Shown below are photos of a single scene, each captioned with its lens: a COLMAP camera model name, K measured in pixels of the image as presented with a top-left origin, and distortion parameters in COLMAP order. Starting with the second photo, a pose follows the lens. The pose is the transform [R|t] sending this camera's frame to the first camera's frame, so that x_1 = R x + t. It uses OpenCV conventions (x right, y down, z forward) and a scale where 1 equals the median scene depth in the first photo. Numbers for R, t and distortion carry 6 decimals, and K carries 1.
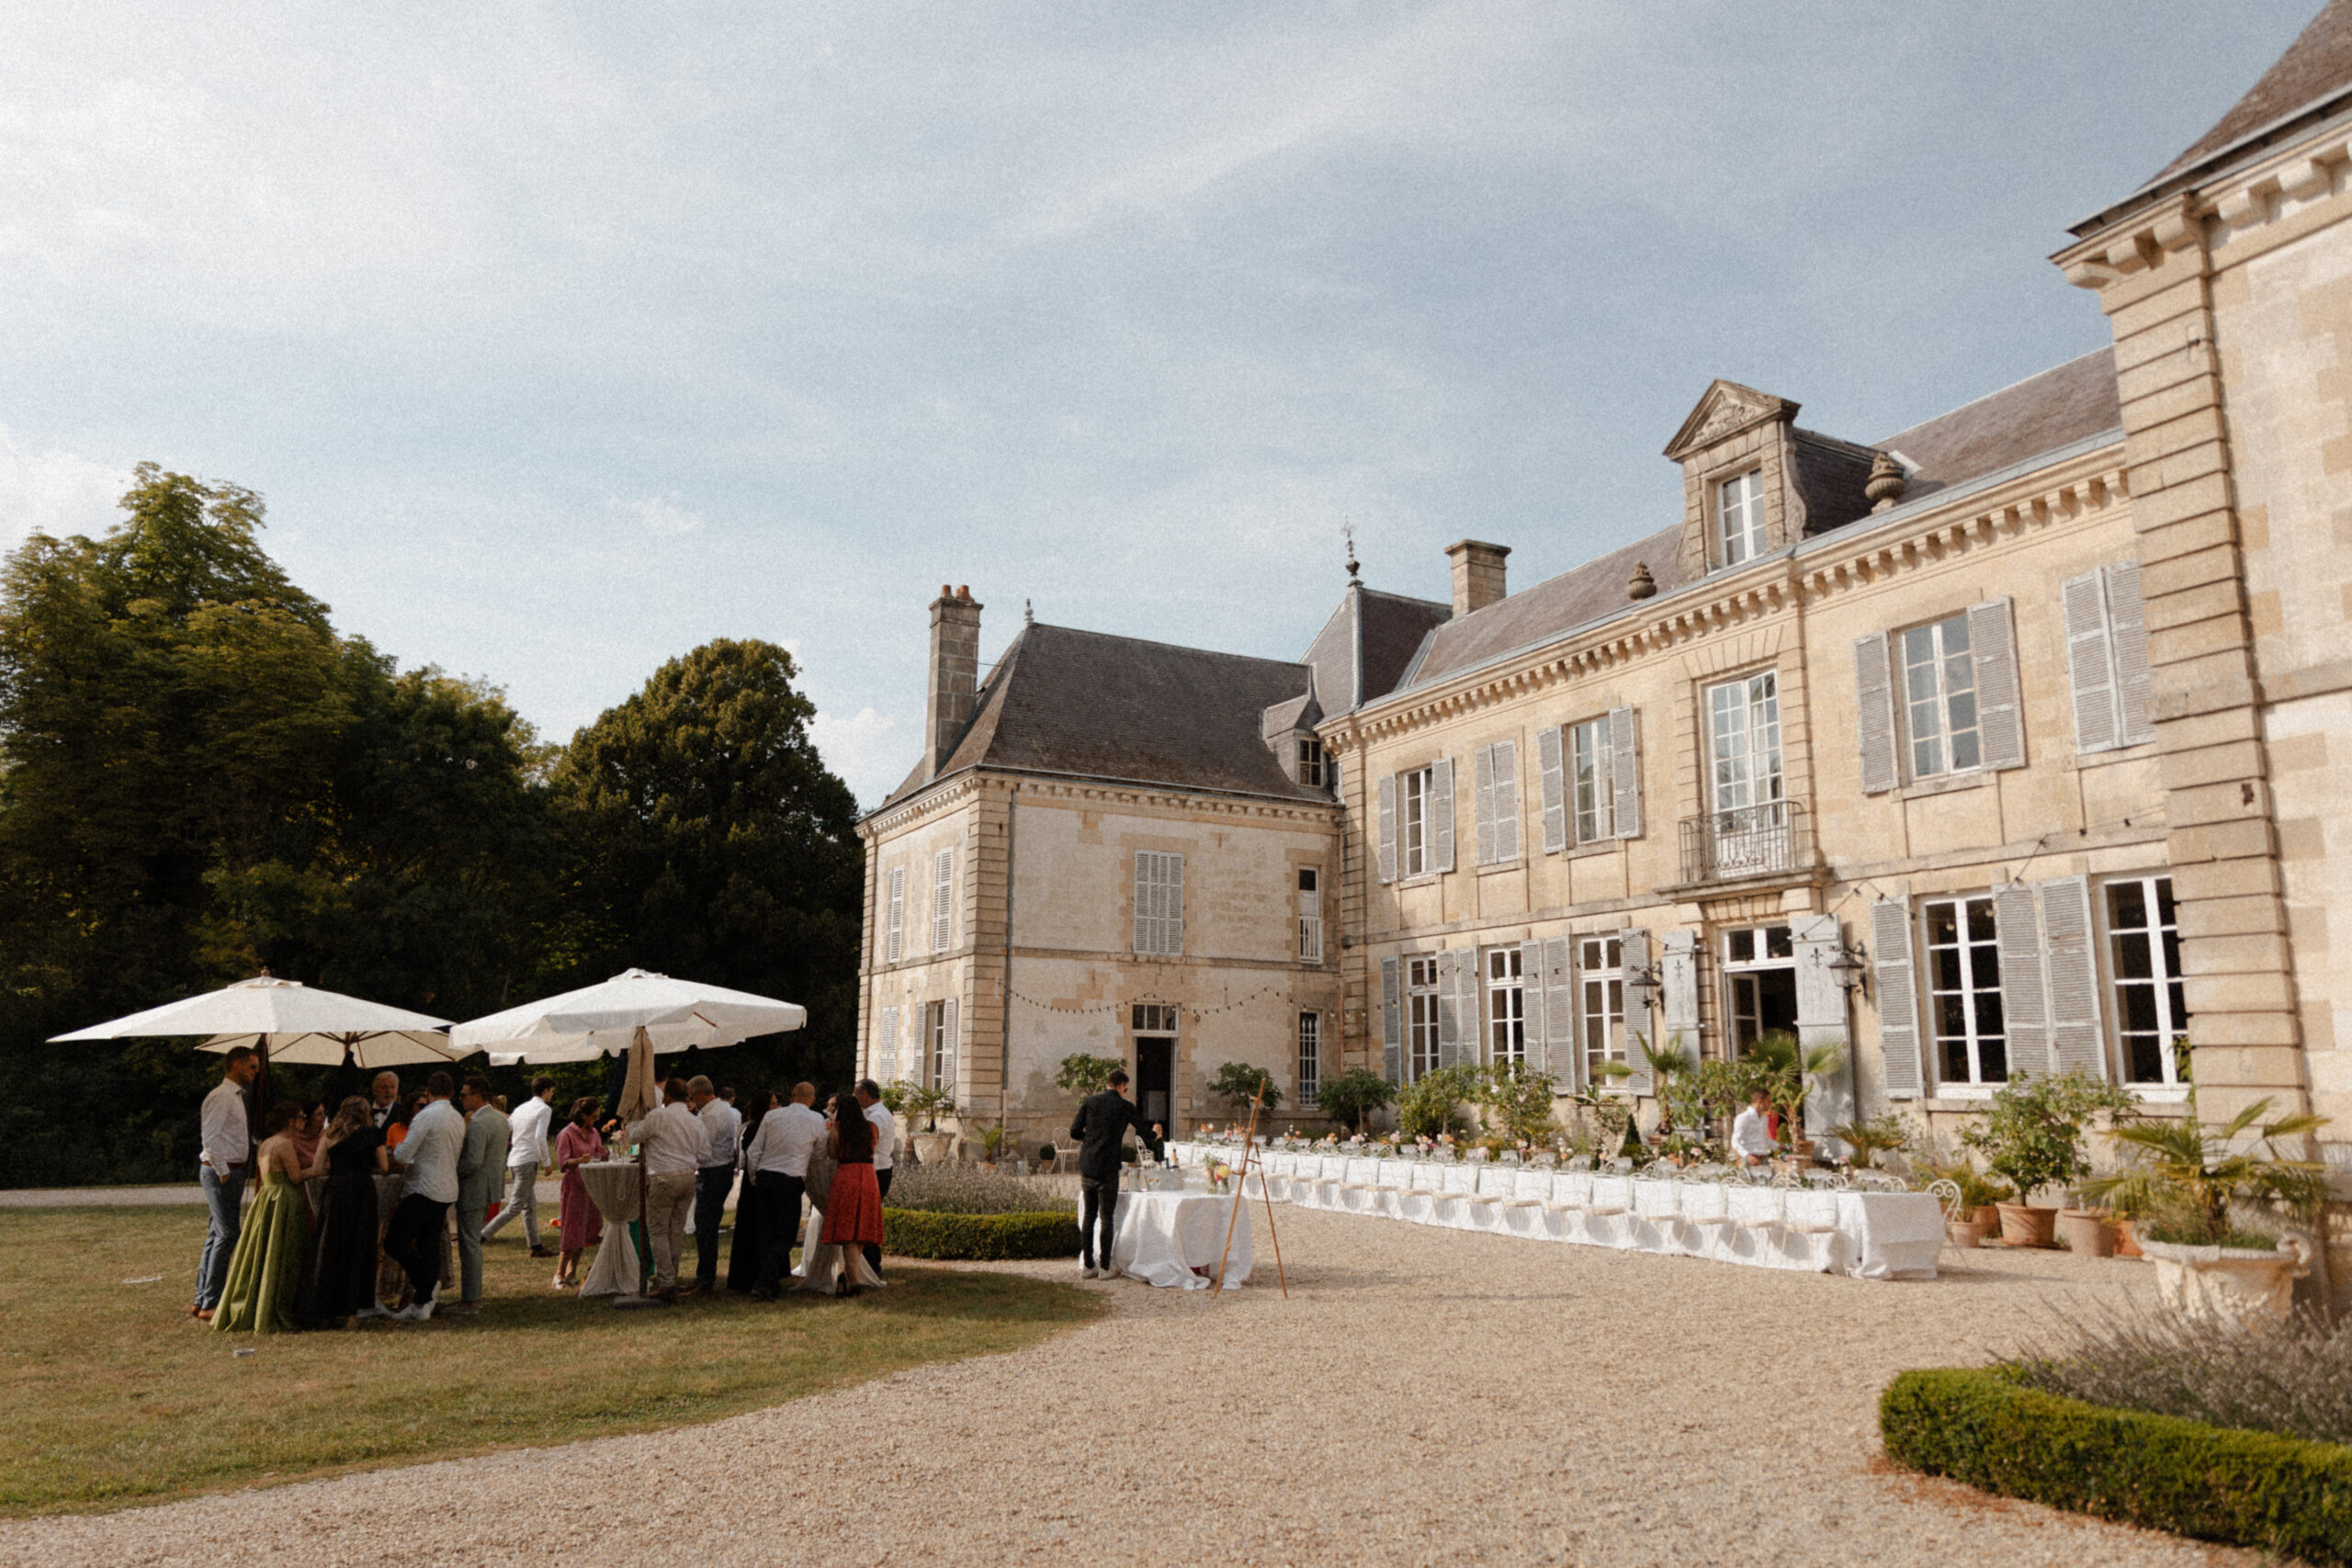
lens RADIAL K [[1620.6, 0, 1181.3], [0, 1620.6, 780.7], [0, 0, 1]] dist [0.010100, 0.001558]
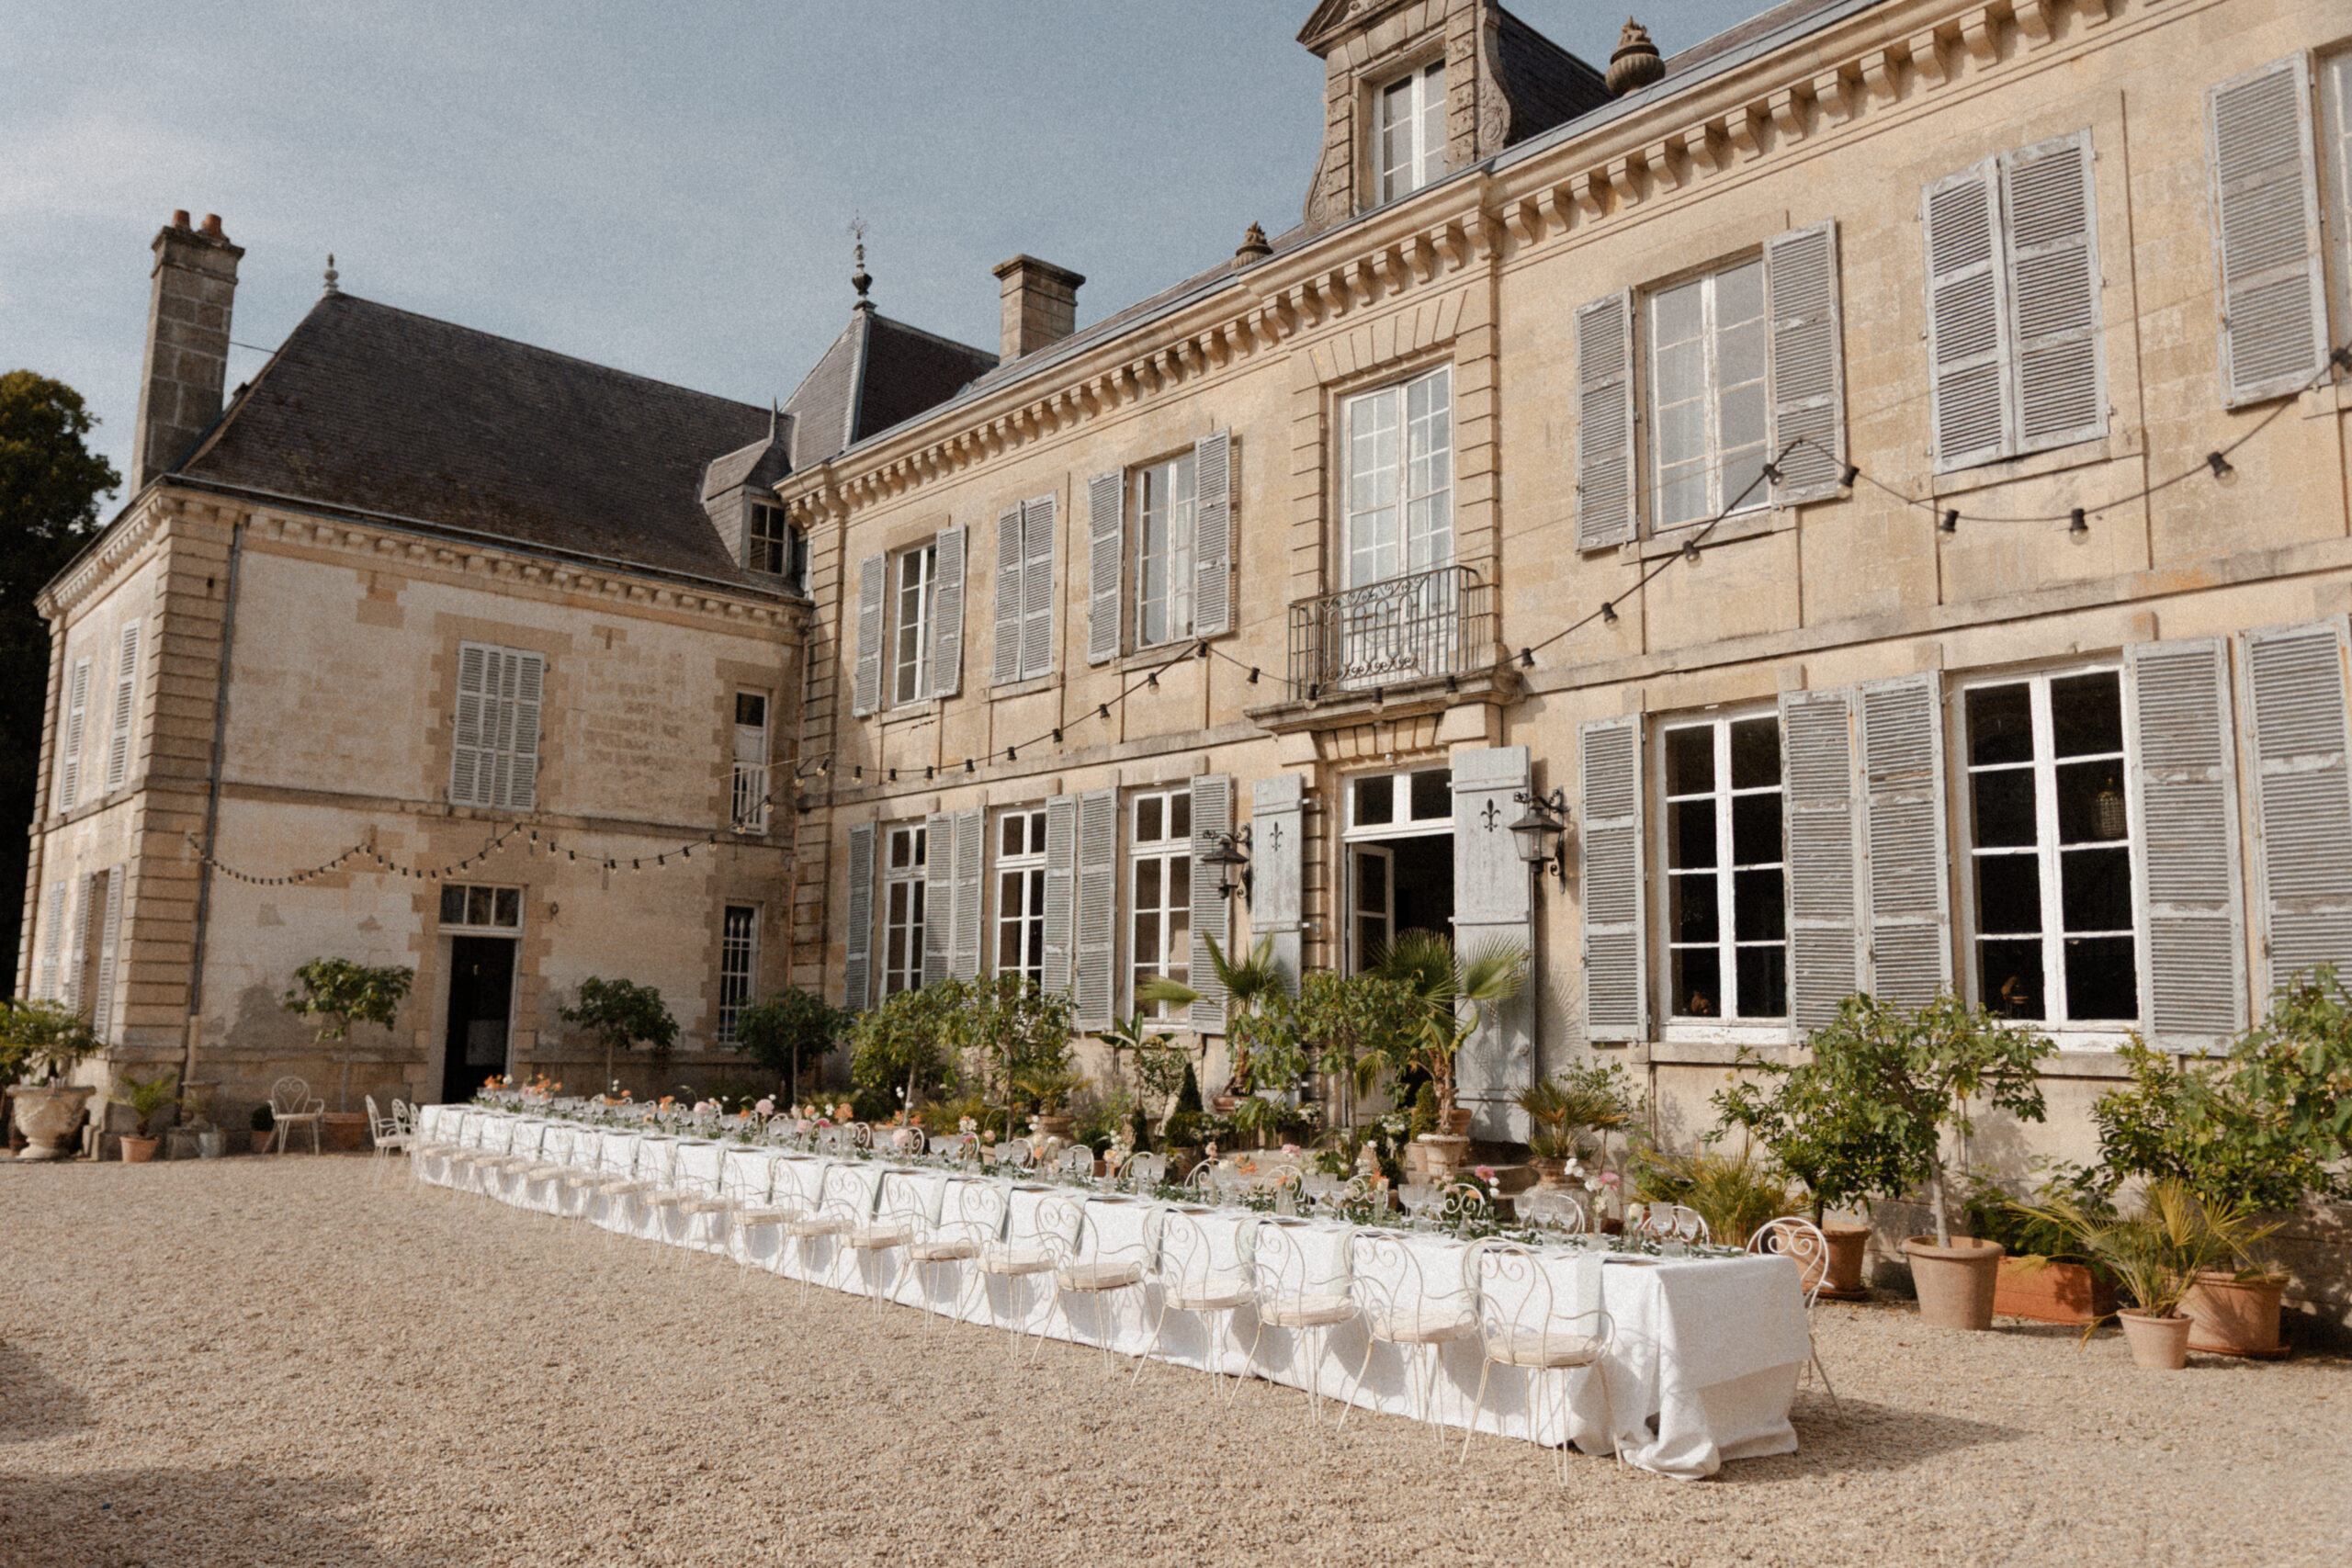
lens RADIAL K [[1821.1, 0, 1169.2], [0, 1821.1, 784.1], [0, 0, 1]] dist [-0.007756, 0.003067]
pose [[0.971504, 0.039750, 0.233668, 0.091953], [-0.053159, 0.997264, 0.051368, 0.056908], [-0.230987, -0.062326, 0.970959, 0.297448]]
